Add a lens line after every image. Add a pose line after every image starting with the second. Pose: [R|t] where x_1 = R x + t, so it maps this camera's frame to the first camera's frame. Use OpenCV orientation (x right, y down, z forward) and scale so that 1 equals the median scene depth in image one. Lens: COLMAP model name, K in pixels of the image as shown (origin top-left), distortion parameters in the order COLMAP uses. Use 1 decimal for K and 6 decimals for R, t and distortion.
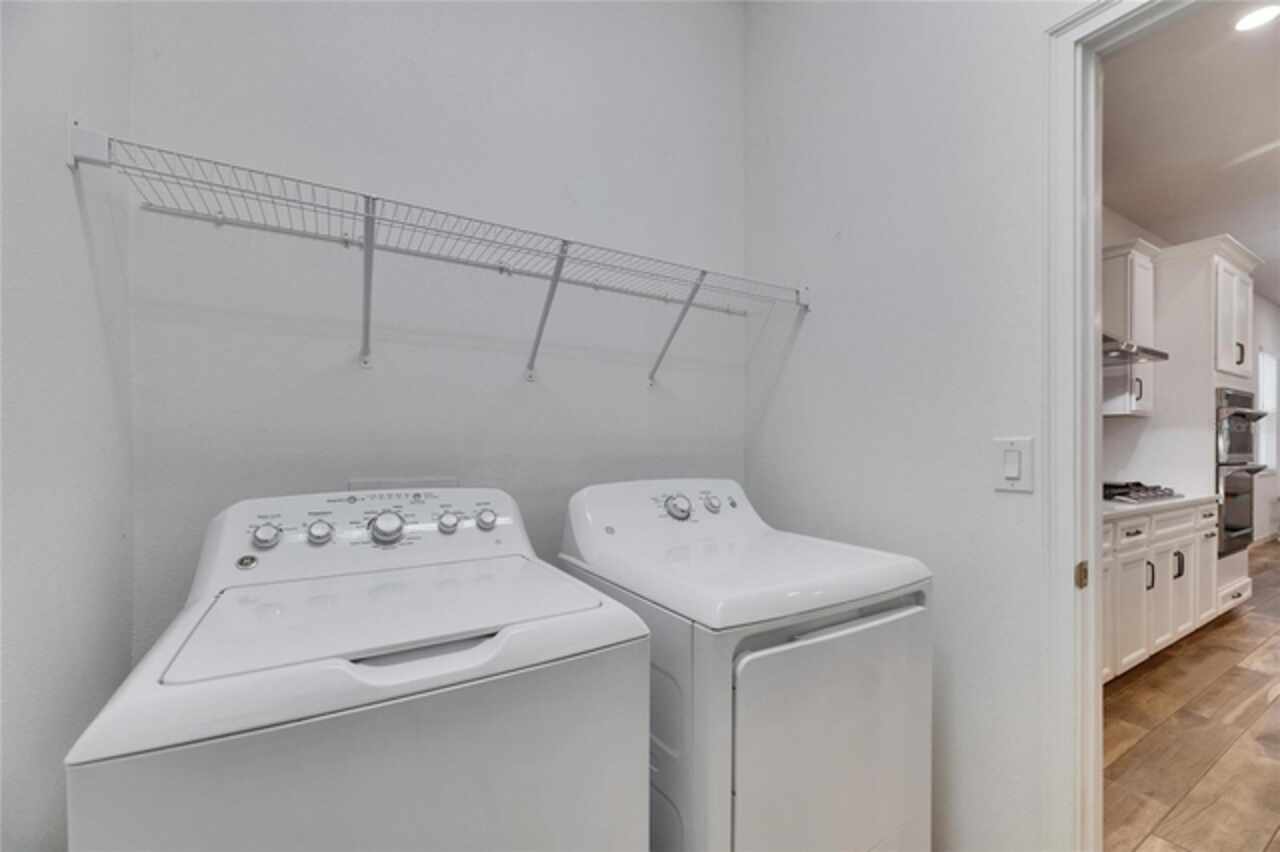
lens RADIAL K [[520.3, 0, 642.3], [0, 520.3, 440.2], [0, 0, 1]] dist [0.005622, -0.001939]
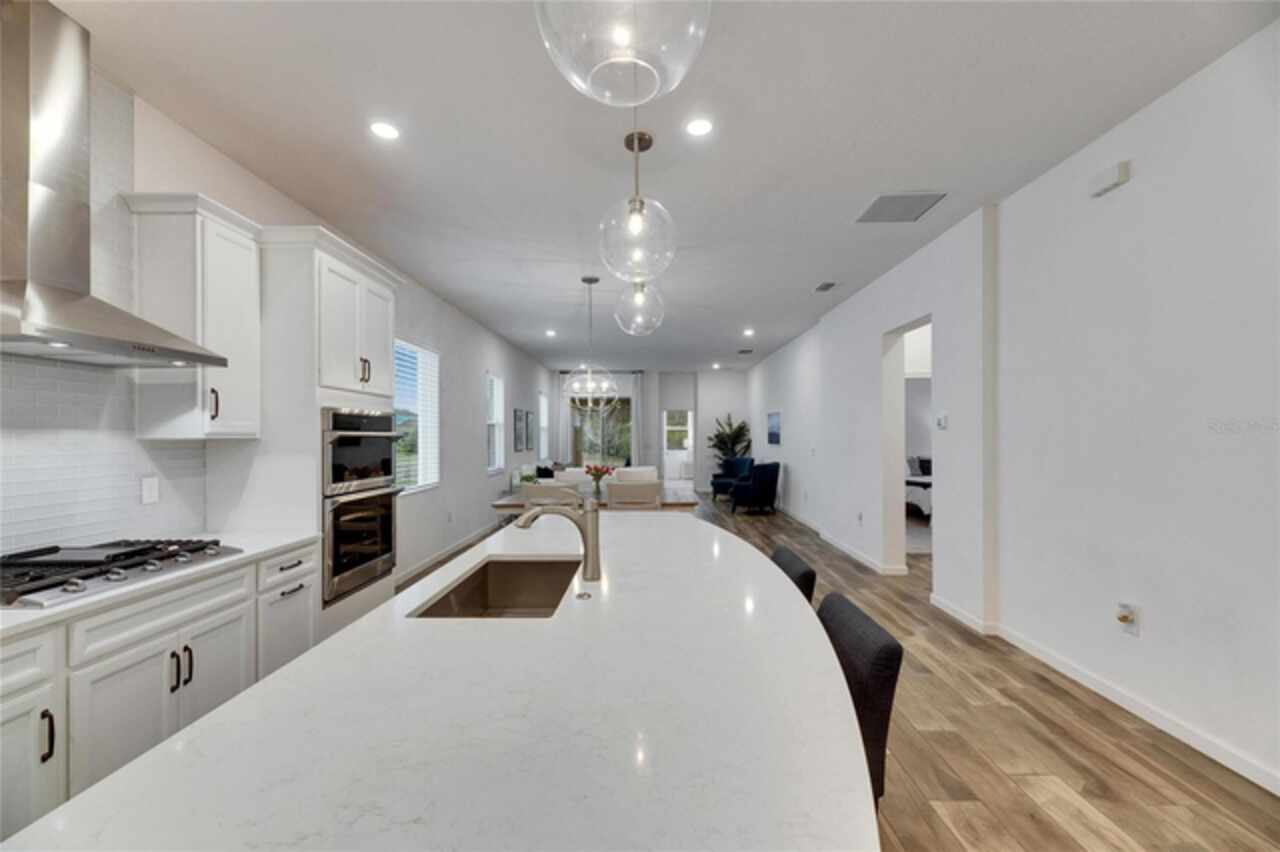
lens RADIAL K [[520.3, 0, 635.1], [0, 520.3, 425.6], [0, 0, 1]] dist [0.005622, -0.001939]
pose [[0.533465, 0.014182, 0.845703, 0.657678], [-0.001508, 0.999874, -0.015816, -0.057703], [-0.845821, 0.007162, 0.533419, 0.117458]]
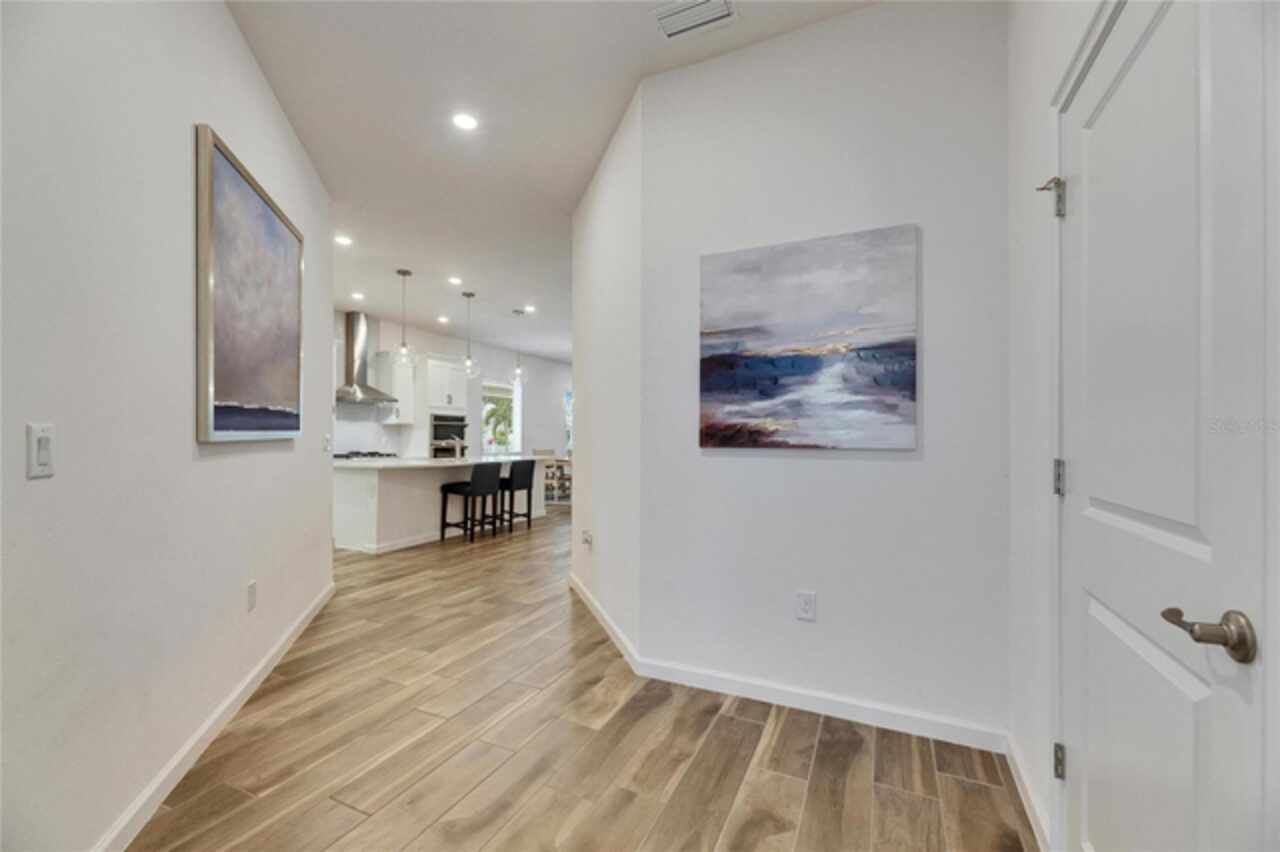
lens RADIAL K [[520.3, 0, 638.6], [0, 520.3, 434.1], [0, 0, 1]] dist [0.005622, -0.001939]
pose [[0.835699, -0.000671, 0.549187, 0.568590], [-0.001351, 0.999994, 0.003279, -0.012109], [-0.549186, -0.003483, 0.835693, -1.618283]]
